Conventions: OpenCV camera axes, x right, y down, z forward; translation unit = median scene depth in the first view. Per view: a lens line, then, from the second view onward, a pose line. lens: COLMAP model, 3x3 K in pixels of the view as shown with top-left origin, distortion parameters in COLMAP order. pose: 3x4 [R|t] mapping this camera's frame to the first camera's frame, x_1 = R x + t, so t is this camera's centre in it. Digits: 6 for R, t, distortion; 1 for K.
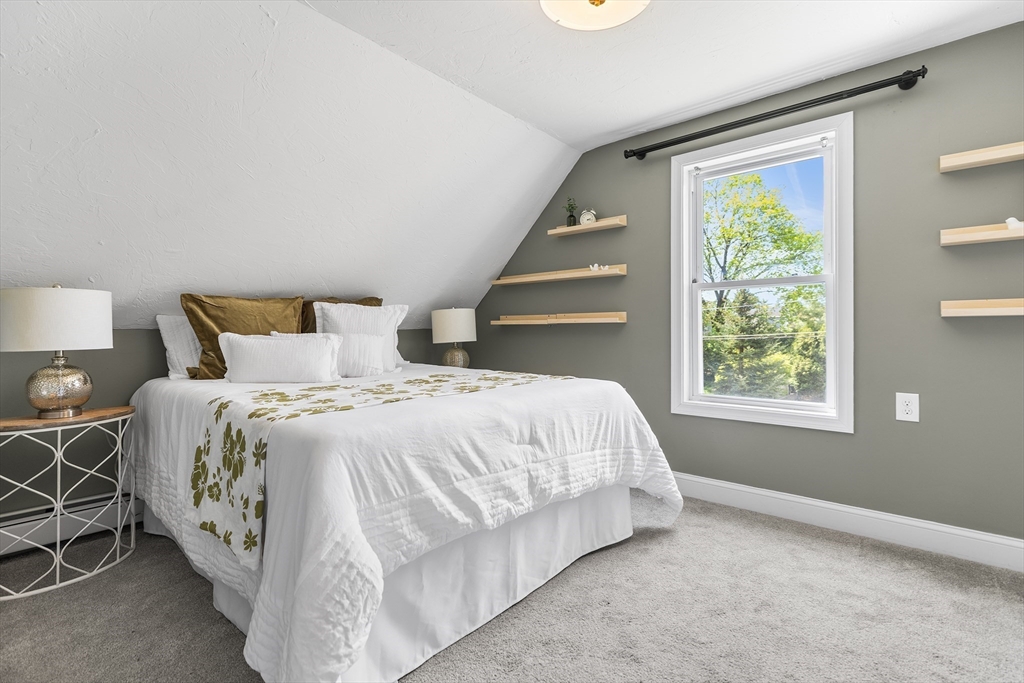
lens RADIAL K [[472.2, 0, 515.5], [0, 472.2, 332.0], [0, 0, 1]] dist [0.001097, 0.000347]
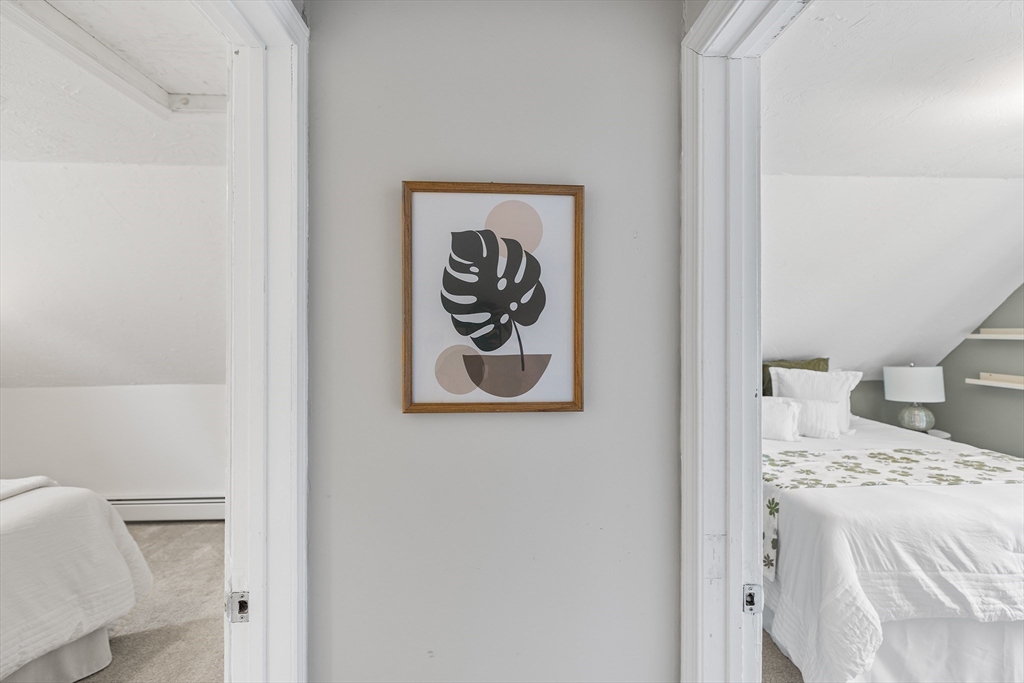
lens RADIAL K [[465.3, 0, 509.9], [0, 465.3, 326.4], [0, 0, 1]] dist [0.001619, -0.000095]
pose [[0.688315, -0.005593, -0.725390, -0.014832], [0.000321, 0.999973, -0.007405, -0.315968], [0.725412, 0.004864, 0.688298, -0.666235]]
